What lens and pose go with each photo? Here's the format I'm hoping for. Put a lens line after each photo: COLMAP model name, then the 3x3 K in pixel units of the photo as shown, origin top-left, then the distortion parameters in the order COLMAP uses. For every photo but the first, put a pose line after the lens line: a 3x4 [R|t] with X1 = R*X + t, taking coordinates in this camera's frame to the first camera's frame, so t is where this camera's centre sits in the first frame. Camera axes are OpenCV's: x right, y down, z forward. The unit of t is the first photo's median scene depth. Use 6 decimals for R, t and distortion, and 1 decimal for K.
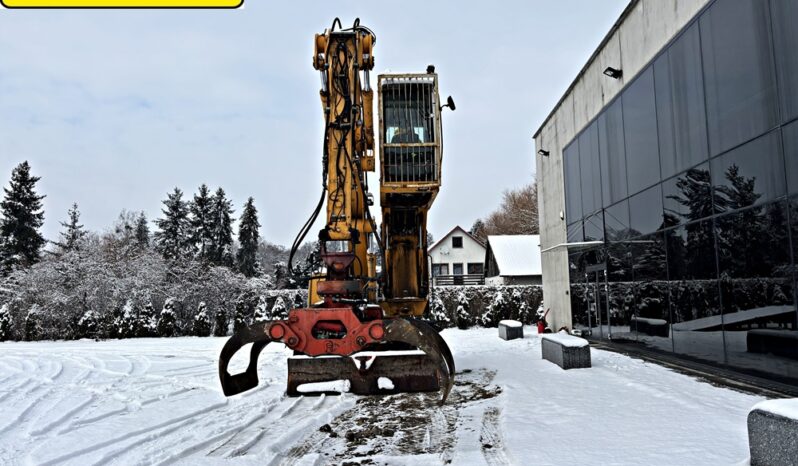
lens RADIAL K [[600.9, 0, 411.6], [0, 600.9, 235.0], [0, 0, 1]] dist [0.046052, -0.043787]
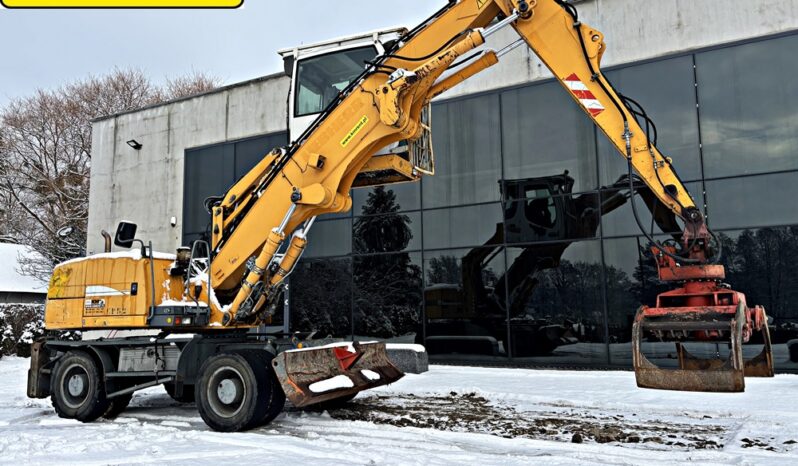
lens RADIAL K [[600.9, 0, 398.6], [0, 600.9, 236.0], [0, 0, 1]] dist [0.046052, -0.043787]
pose [[0.460942, 0.134793, 0.877134, -0.271430], [-0.086972, 0.990501, -0.106510, 0.039288], [-0.883158, -0.027191, 0.468286, 0.219456]]
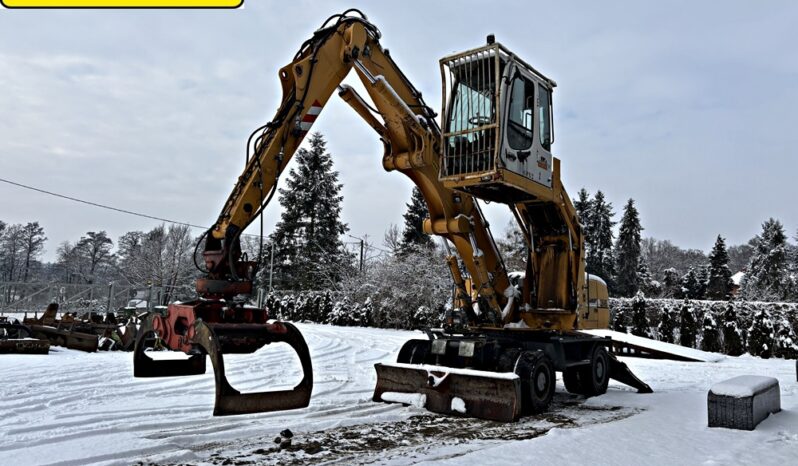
lens RADIAL K [[600.9, 0, 400.4], [0, 600.9, 224.6], [0, 0, 1]] dist [0.046052, -0.043787]
pose [[0.765045, -0.028211, -0.643358, 0.172011], [0.012475, 0.999502, -0.028992, 0.002914], [0.643856, 0.014154, 0.765016, 0.099304]]
